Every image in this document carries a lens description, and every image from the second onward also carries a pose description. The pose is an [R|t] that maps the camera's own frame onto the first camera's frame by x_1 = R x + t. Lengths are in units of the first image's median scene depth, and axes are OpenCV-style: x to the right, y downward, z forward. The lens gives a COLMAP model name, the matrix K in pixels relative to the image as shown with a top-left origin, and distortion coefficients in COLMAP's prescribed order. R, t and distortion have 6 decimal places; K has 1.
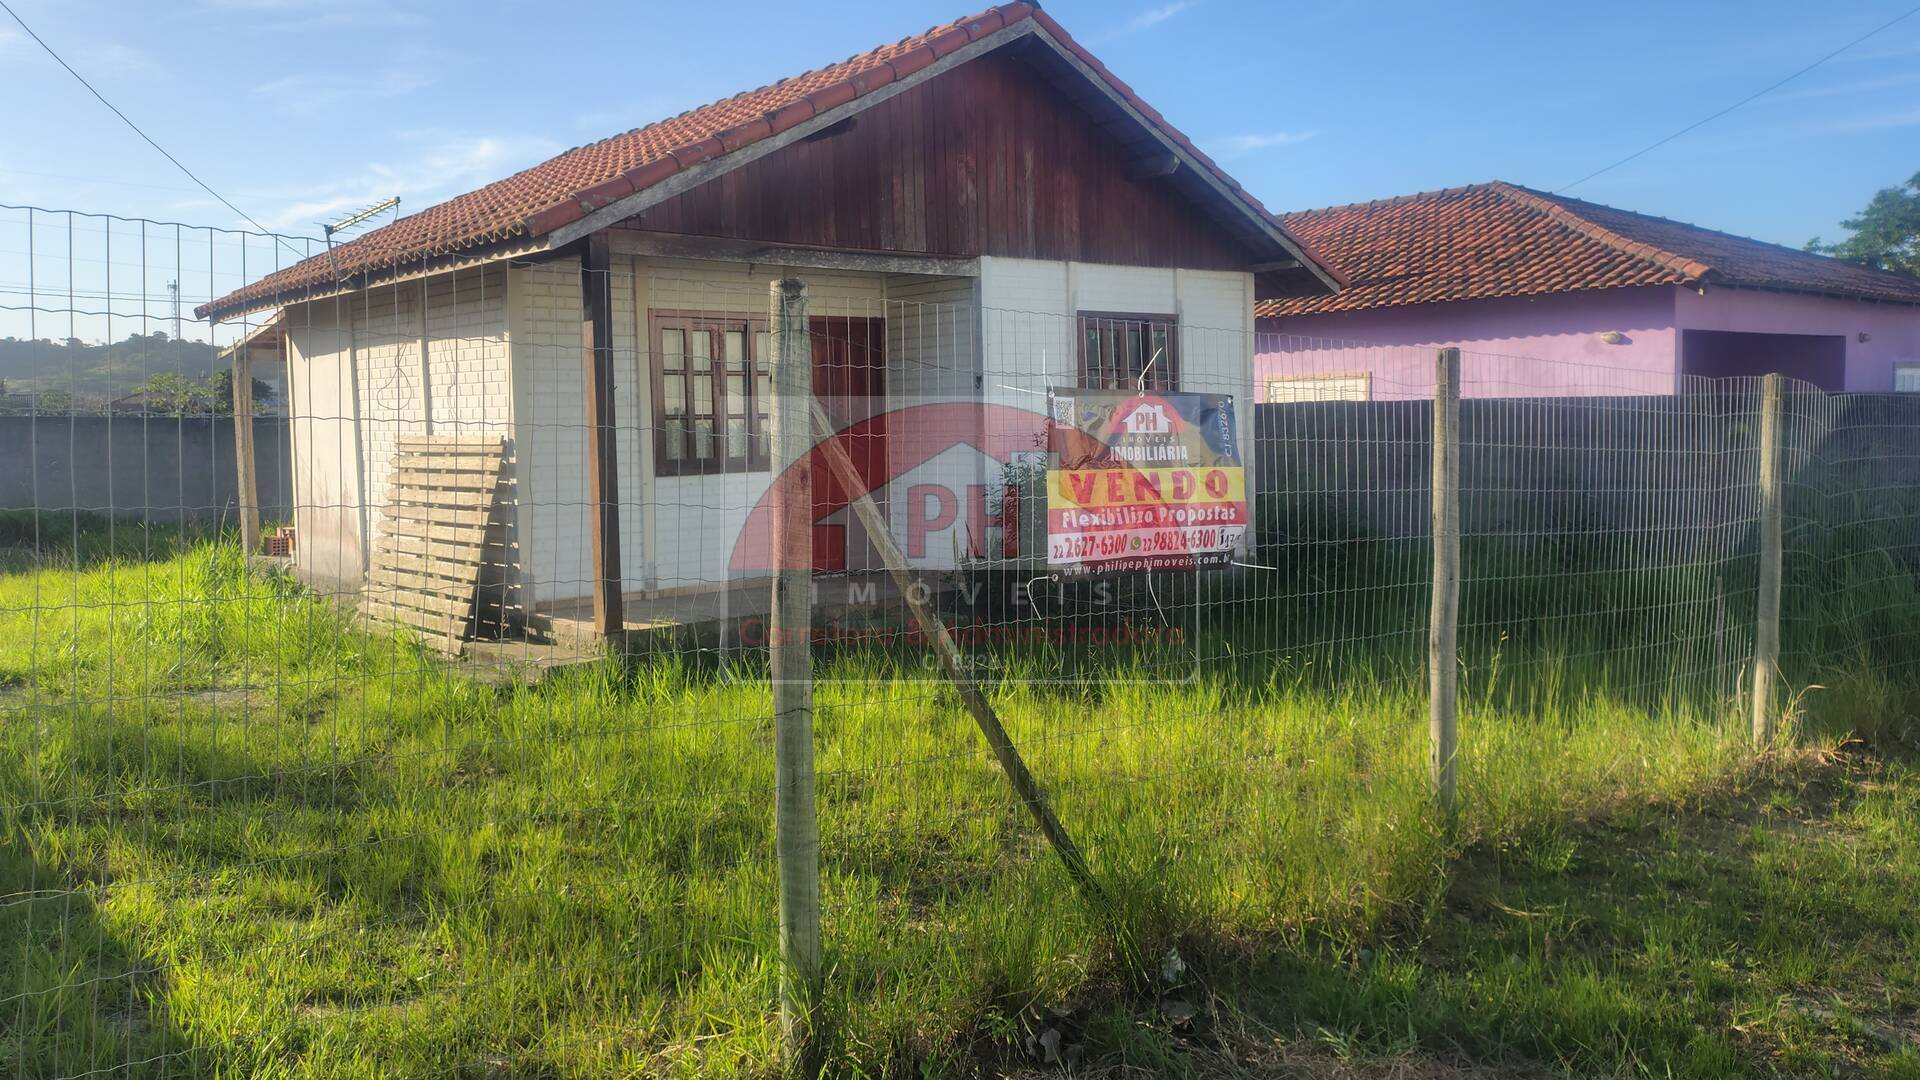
lens RADIAL K [[1449.2, 0, 960.0], [0, 1449.2, 540.0], [0, 0, 1]] dist [0.121644, -0.198582]
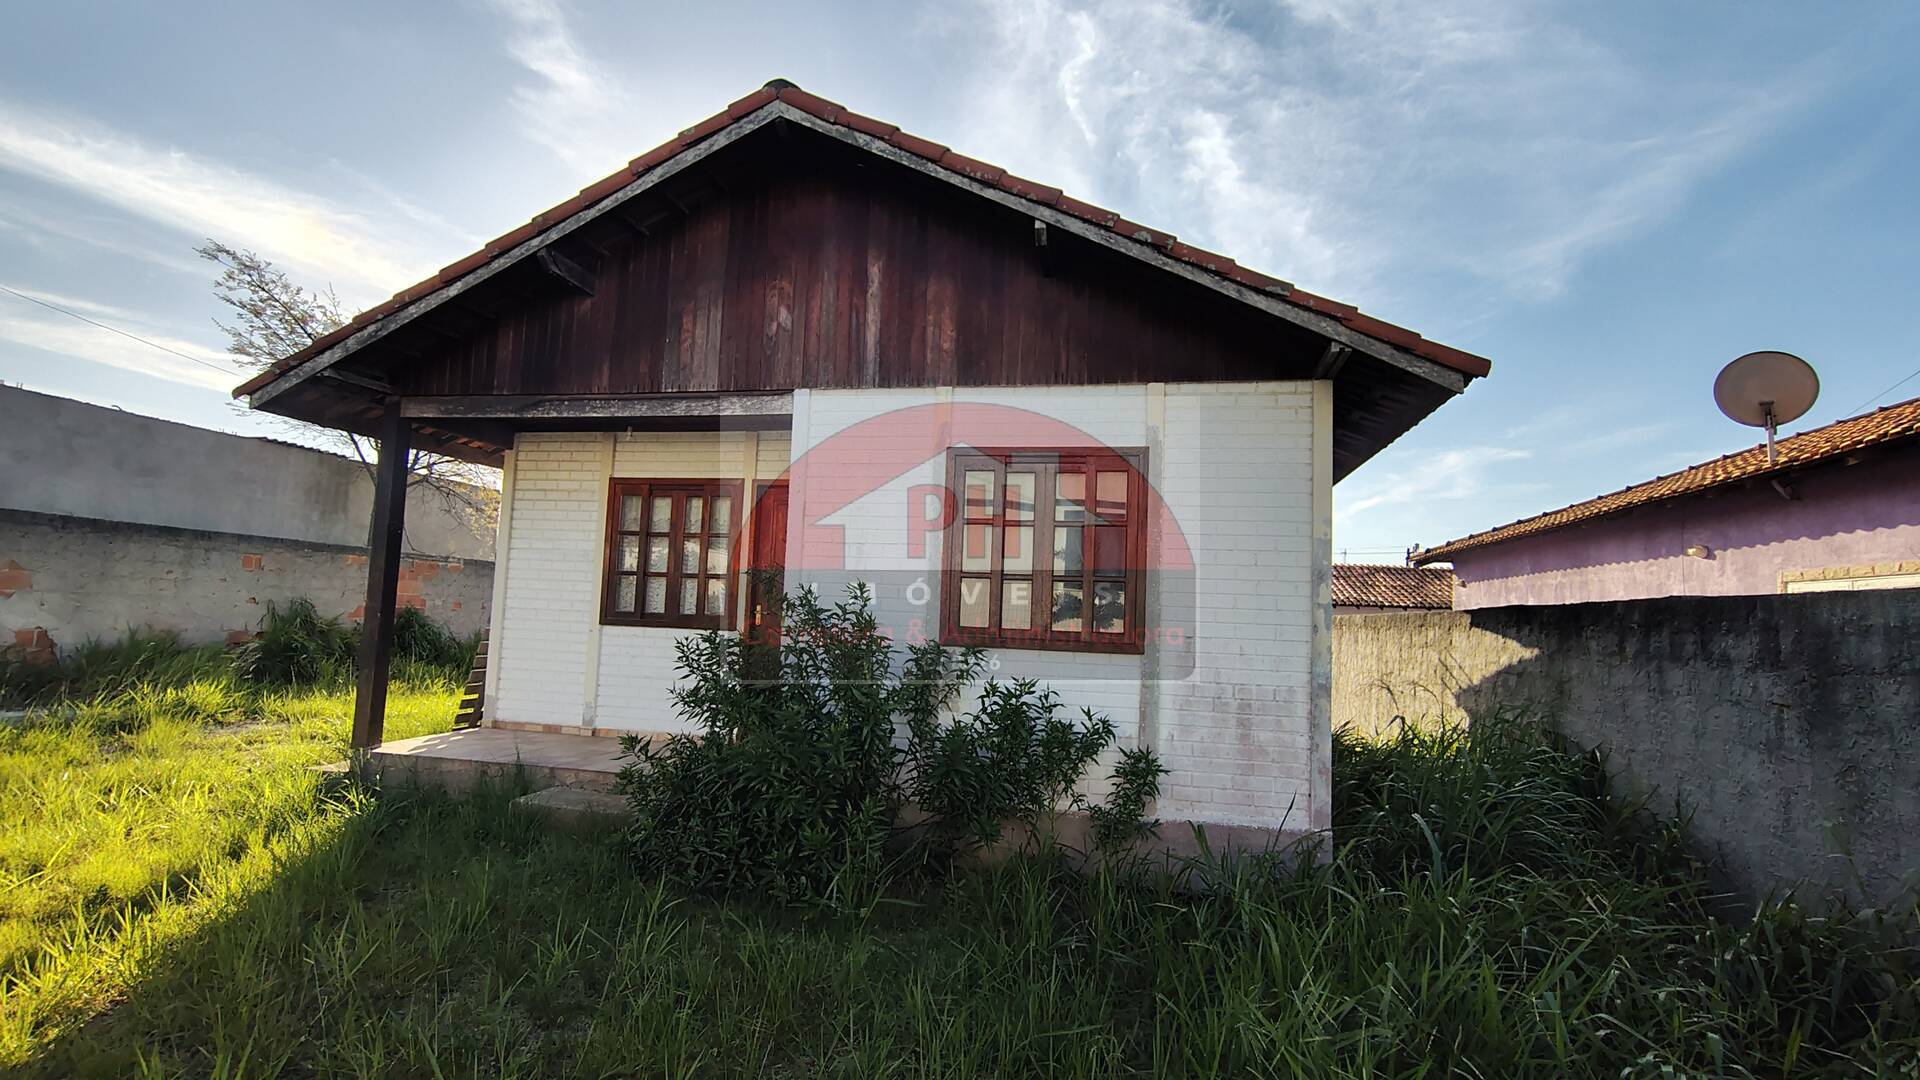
lens RADIAL K [[876.2, 0, 958.5], [0, 876.2, 544.7], [0, 0, 1]] dist [-0.002902, 0.001089]
pose [[0.618013, -0.020304, -0.785905, 0.471497], [-0.119822, 0.985555, -0.119687, -0.054775], [0.776983, 0.168137, 0.606653, 0.770368]]
